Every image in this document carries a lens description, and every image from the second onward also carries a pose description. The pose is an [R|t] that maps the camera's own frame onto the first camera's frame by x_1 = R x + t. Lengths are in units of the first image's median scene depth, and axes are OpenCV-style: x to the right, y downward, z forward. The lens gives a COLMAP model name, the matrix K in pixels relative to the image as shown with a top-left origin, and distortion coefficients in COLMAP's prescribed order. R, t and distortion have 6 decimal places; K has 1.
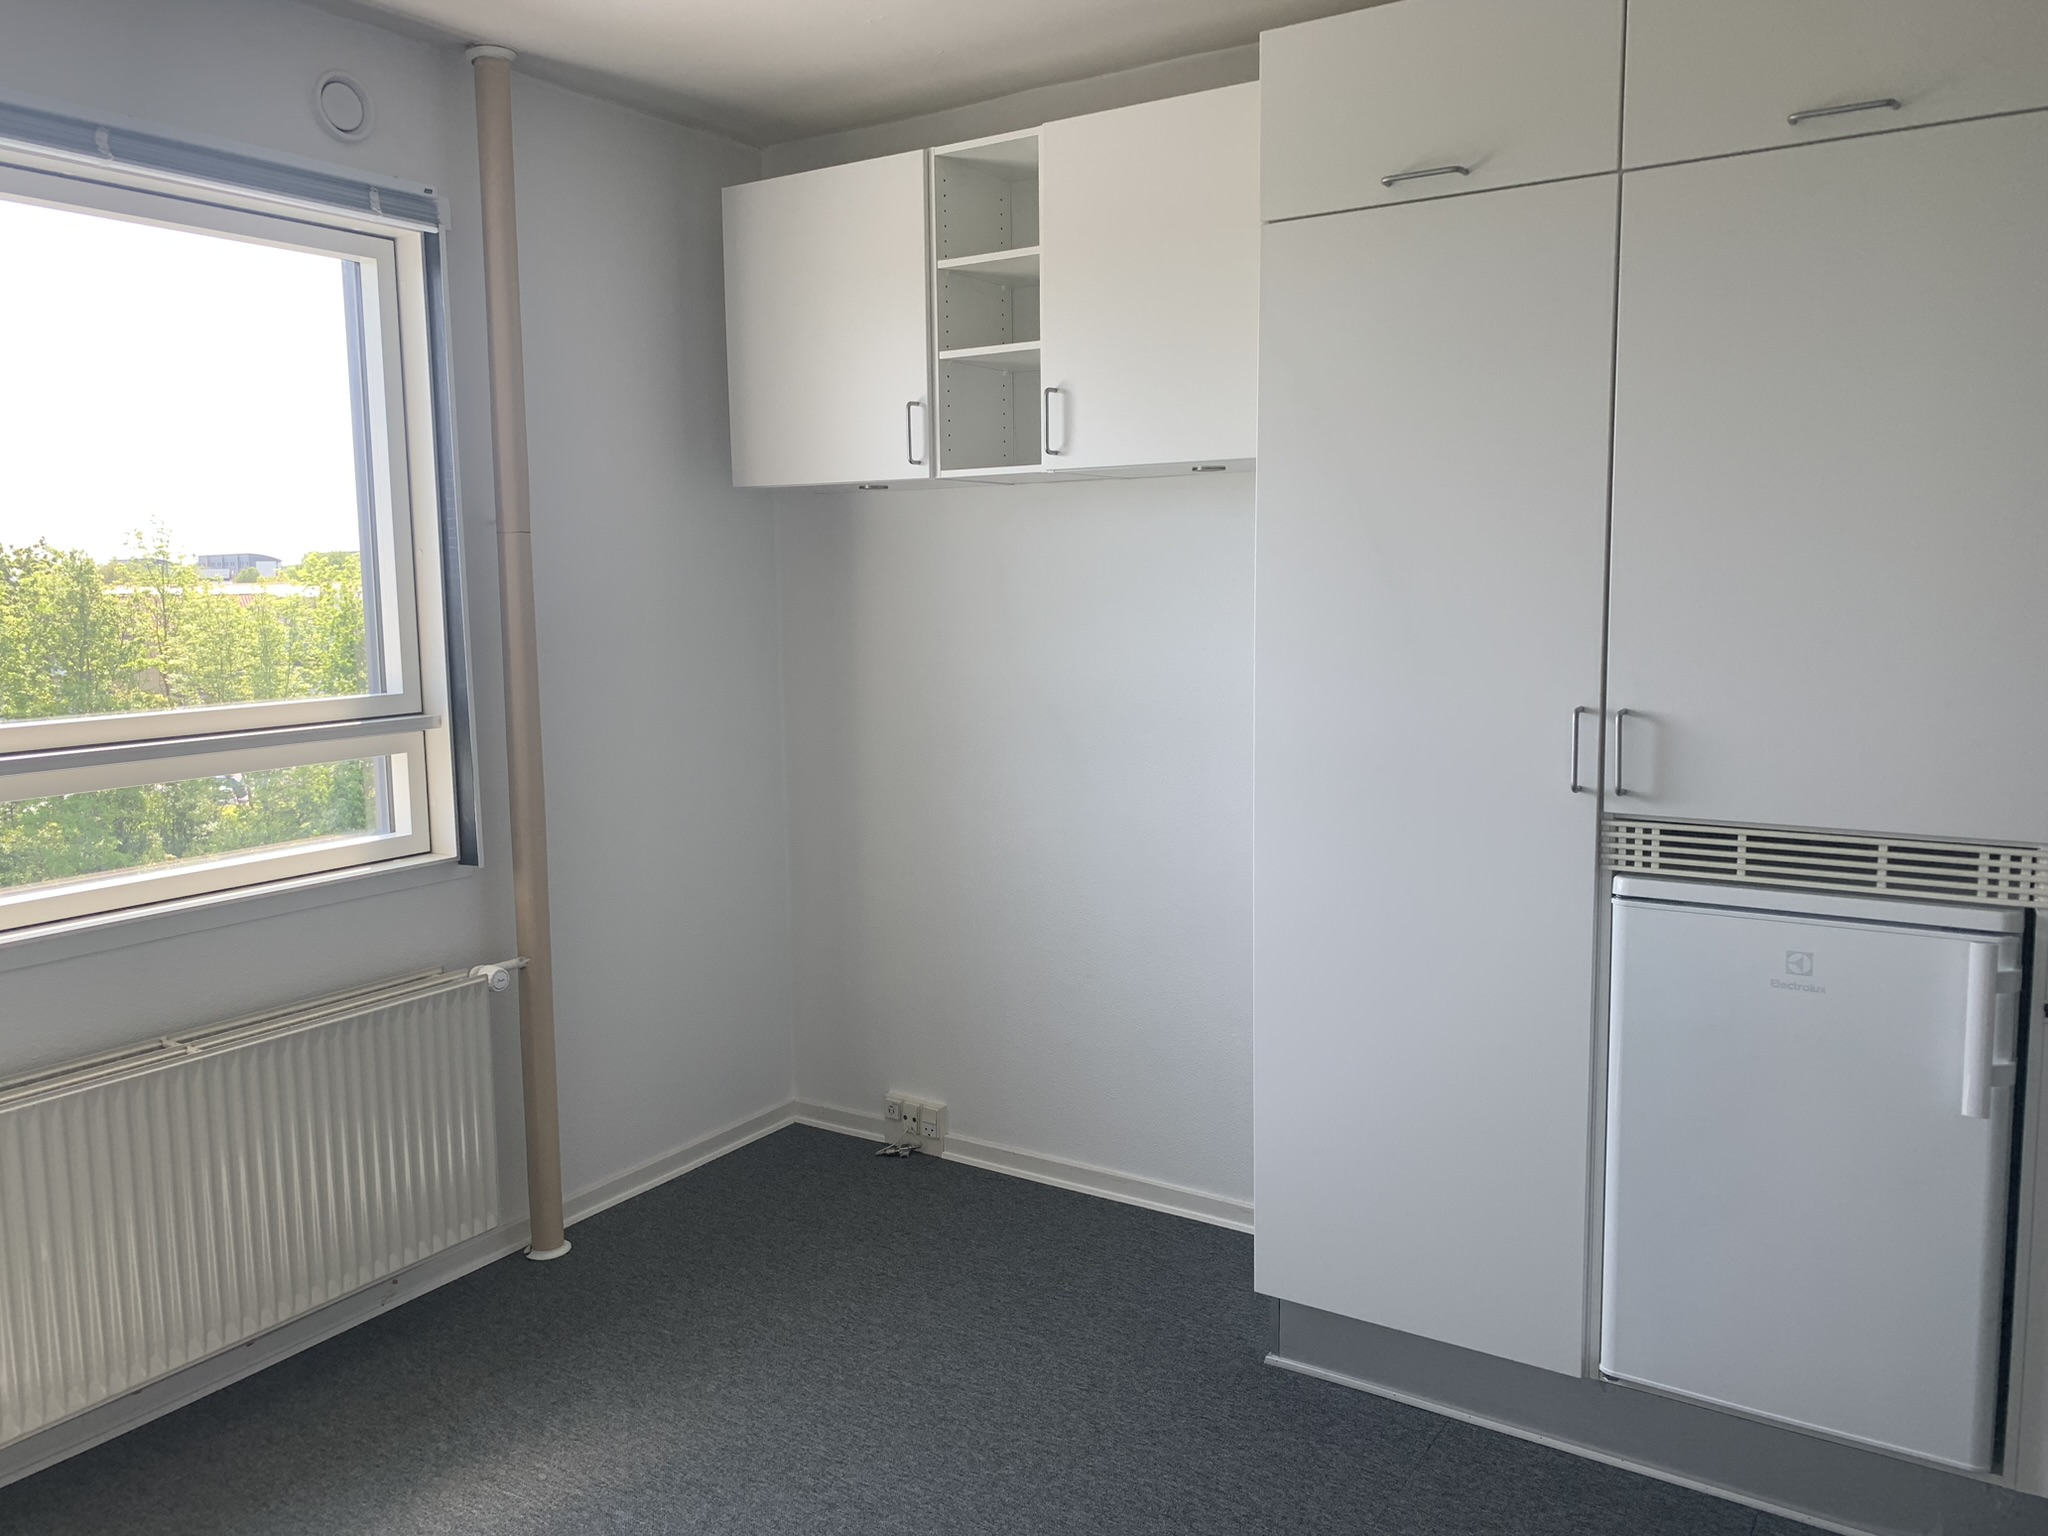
lens RADIAL K [[1536.8, 0, 1024.0], [0, 1536.8, 768.0], [0, 0, 1]] dist [0.005721, -0.000731]
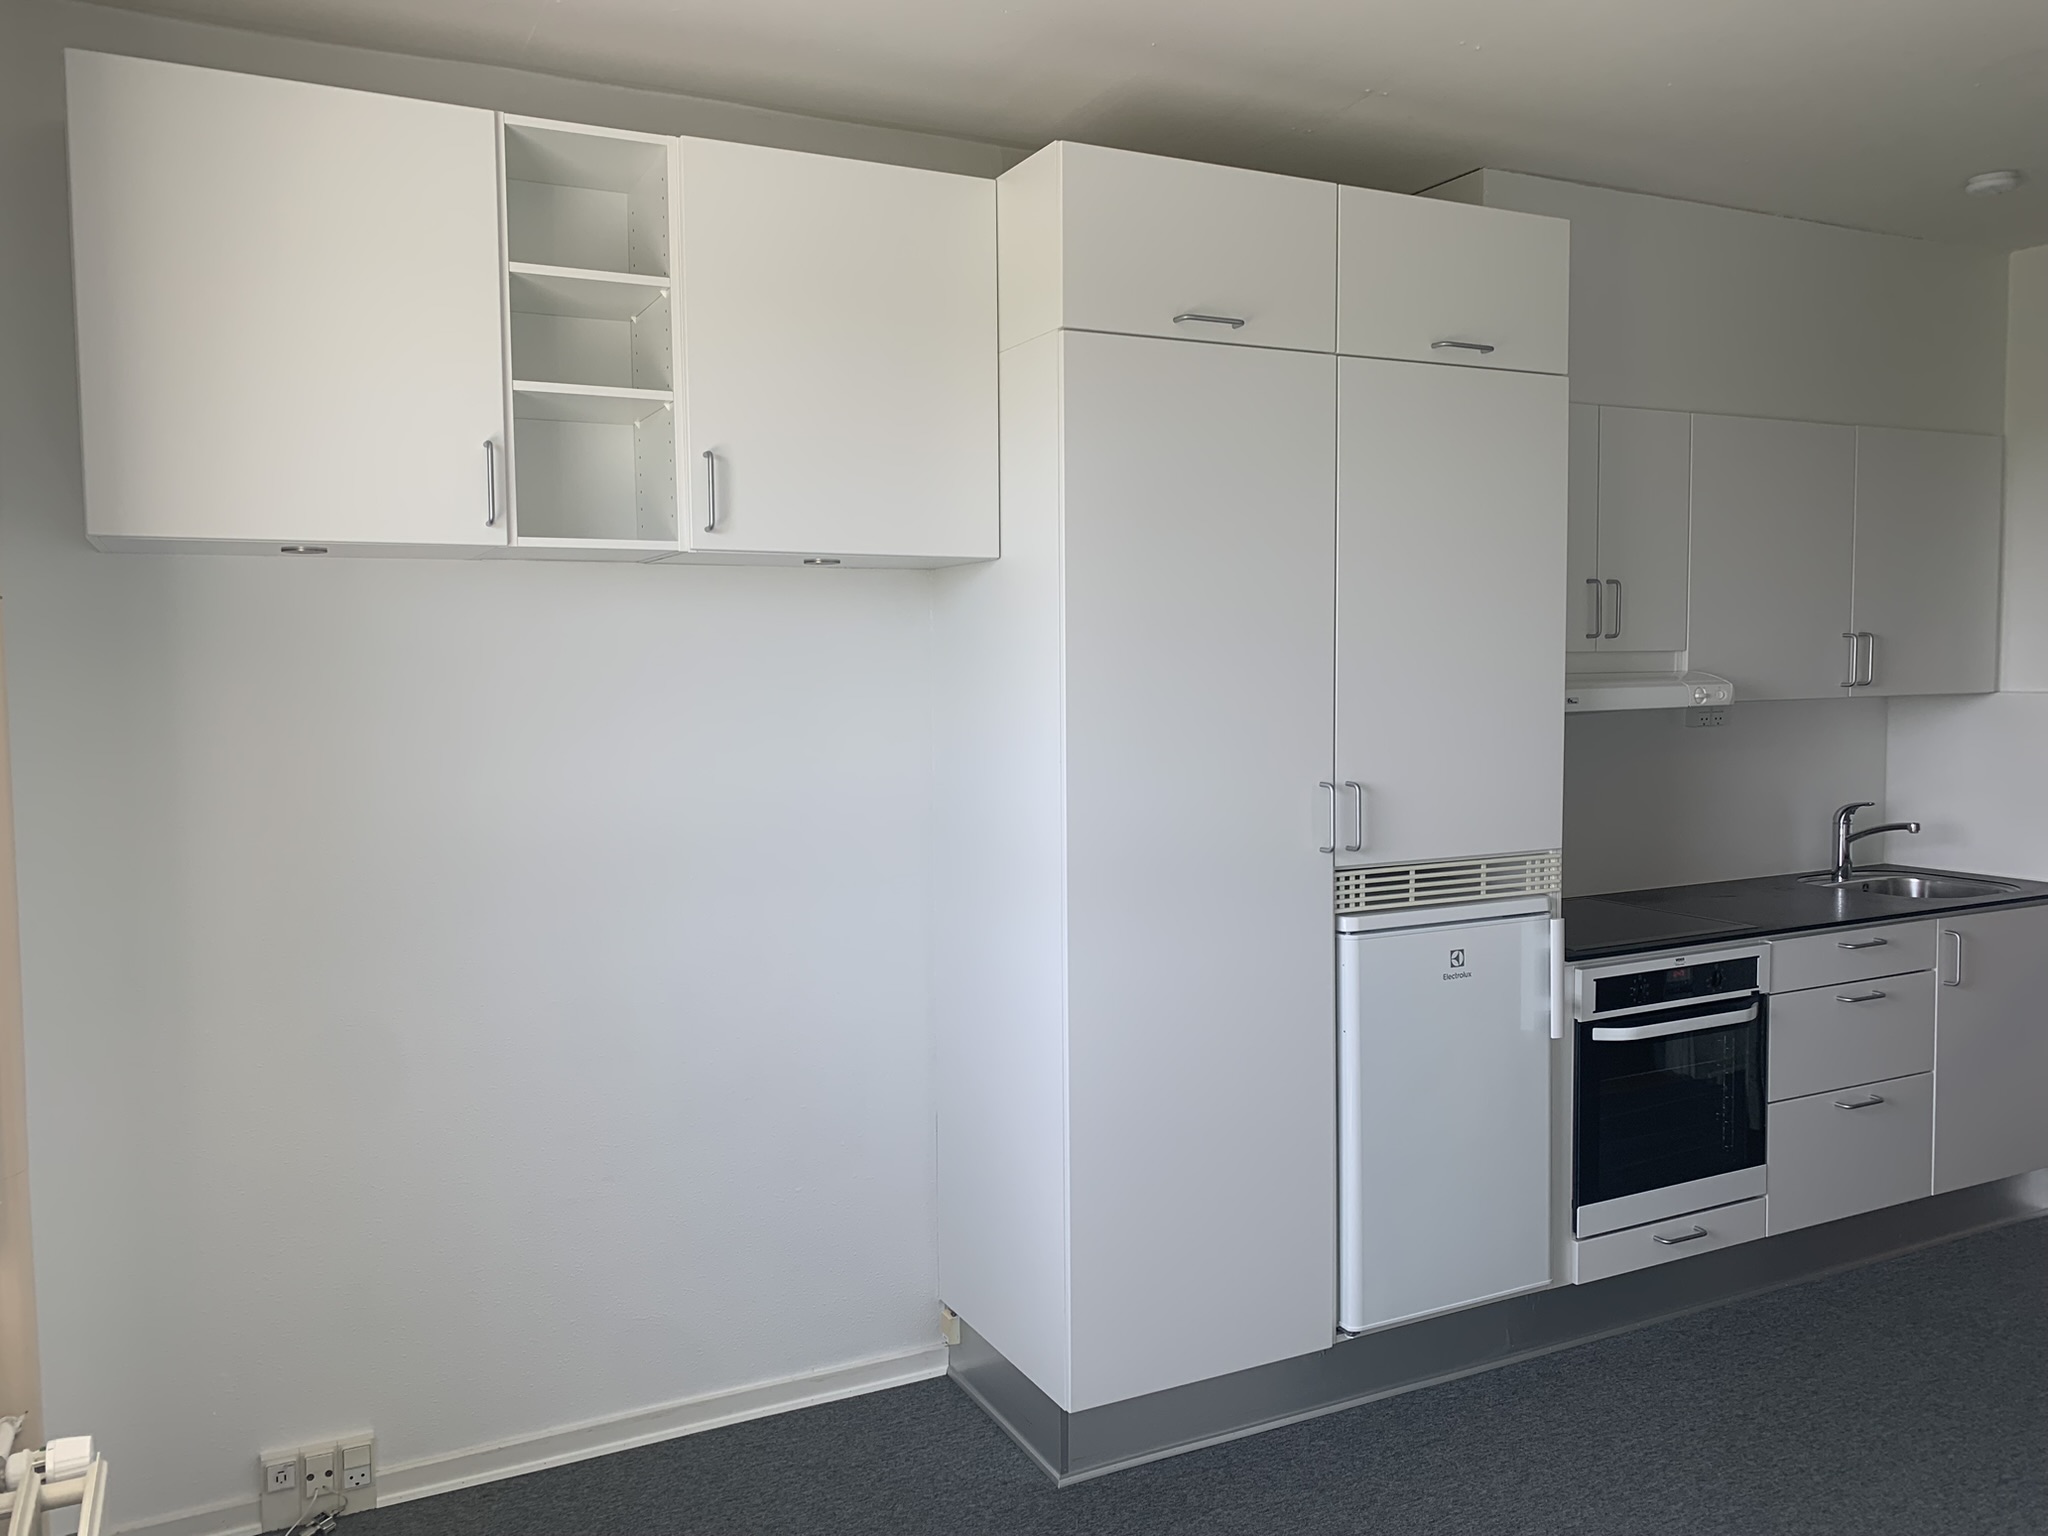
lens RADIAL K [[1536.8, 0, 1024.0], [0, 1536.8, 768.0], [0, 0, 1]] dist [0.005721, -0.000731]
pose [[0.503572, -0.042006, 0.862932, -0.802824], [0.114055, 0.993308, -0.018205, -0.055340], [-0.856392, 0.107589, 0.504993, 0.584470]]
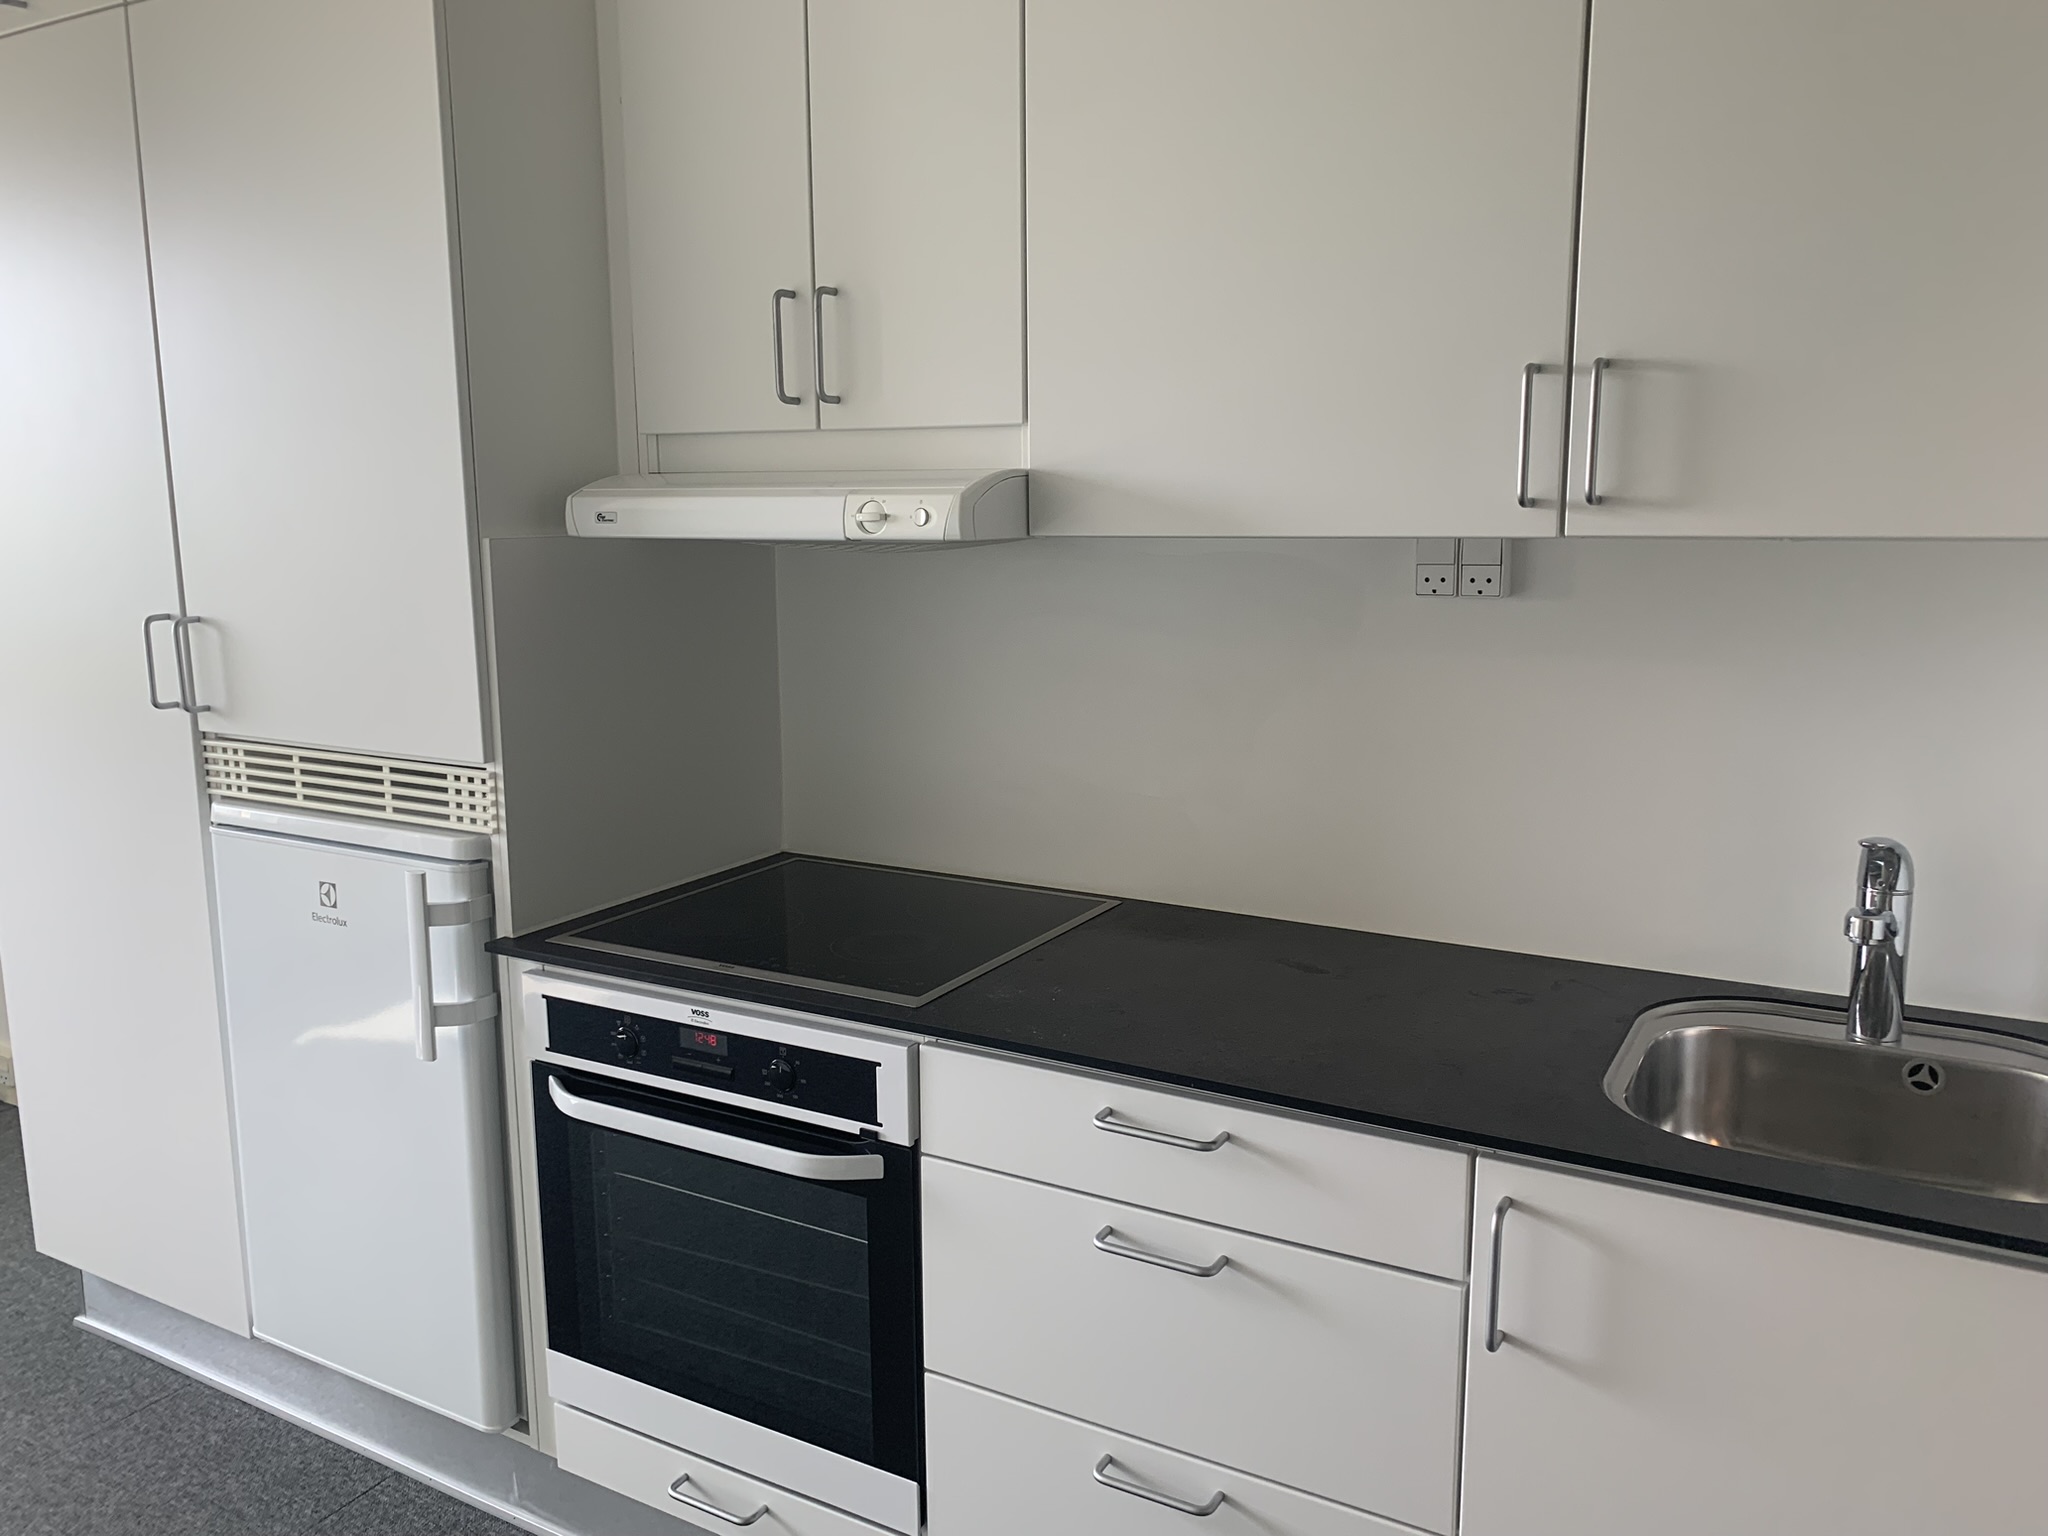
lens RADIAL K [[1551.3, 0, 1024.0], [0, 1551.3, 768.0], [0, 0, 1]] dist [0.027275, 0.004931]
pose [[0.998271, 0.000058, 0.058777, 0.811127], [-0.002687, 0.998999, 0.044659, 0.007930], [-0.058715, -0.044740, 0.997272, 0.044952]]
